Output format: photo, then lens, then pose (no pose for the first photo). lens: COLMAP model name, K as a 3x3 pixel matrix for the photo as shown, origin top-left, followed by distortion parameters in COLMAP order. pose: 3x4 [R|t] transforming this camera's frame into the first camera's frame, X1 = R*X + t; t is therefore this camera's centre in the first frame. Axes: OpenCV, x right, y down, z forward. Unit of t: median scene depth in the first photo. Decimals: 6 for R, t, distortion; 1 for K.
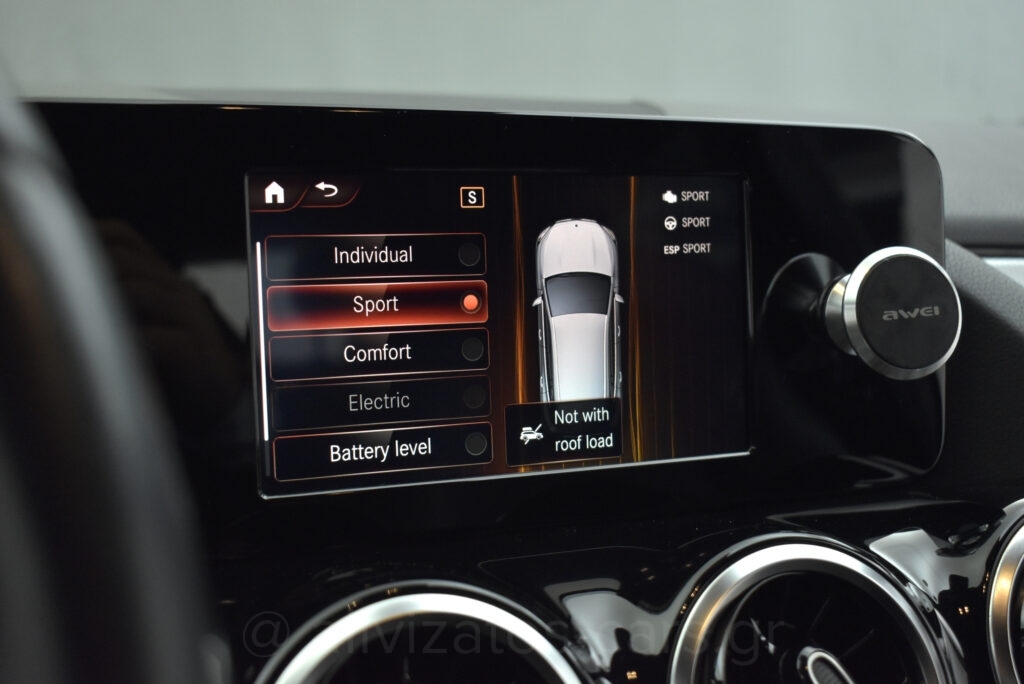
lens RADIAL K [[1283.4, 0, 512.0], [0, 1283.4, 342.0], [0, 0, 1]] dist [-0.045690, -0.018547]
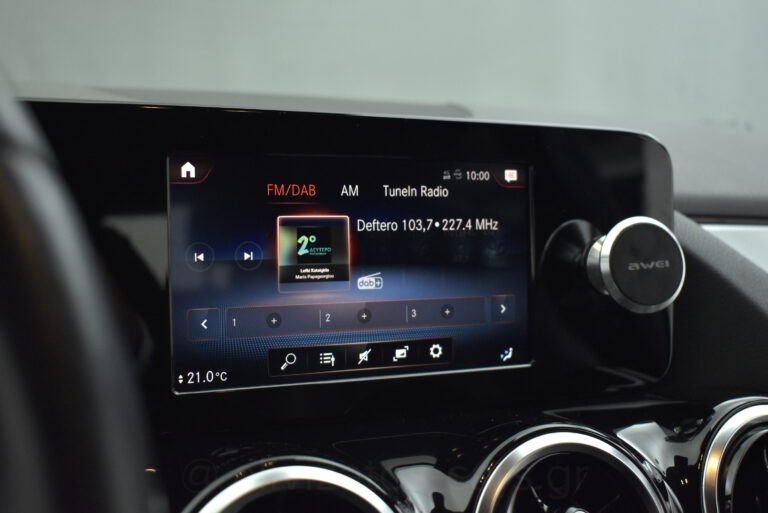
lens RADIAL K [[962.6, 0, 384.0], [0, 962.6, 256.5], [0, 0, 1]] dist [-0.045690, -0.018547]
pose [[0.999292, 0.016963, 0.033578, -0.008530], [-0.016240, 0.999633, -0.021684, -0.004831], [-0.033934, 0.021123, 0.999201, -0.026247]]
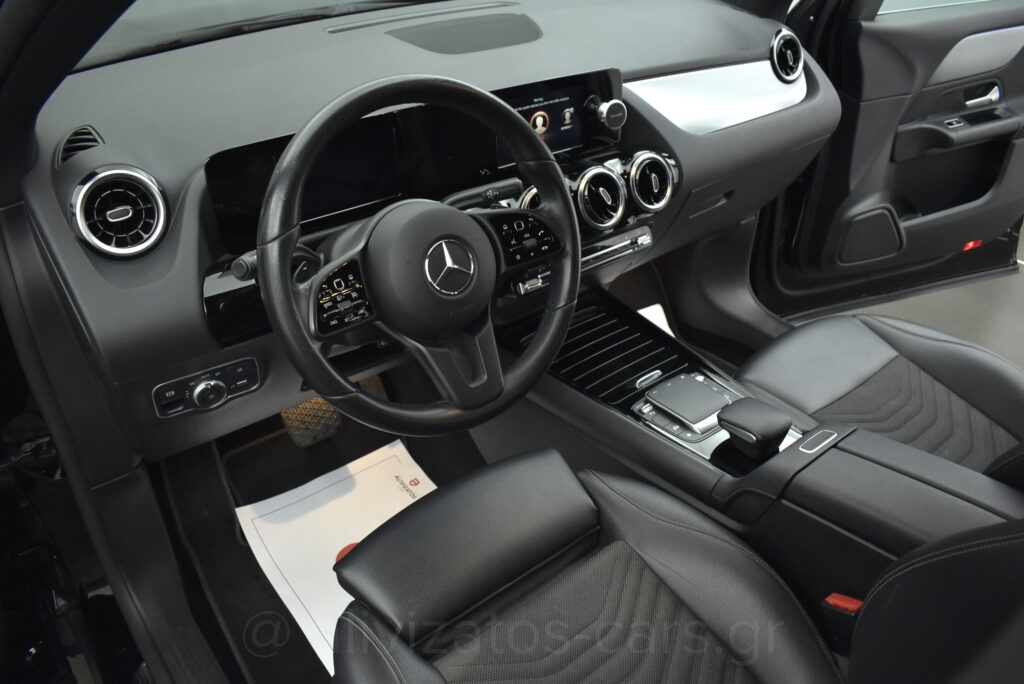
lens RADIAL K [[793.4, 0, 512.0], [0, 793.4, 342.0], [0, 0, 1]] dist [-0.095966, 0.000568]
pose [[0.968365, -0.136679, 0.208776, -0.792951], [0.025239, 0.886011, 0.462976, -0.641782], [-0.248257, -0.443060, 0.861432, -1.798470]]
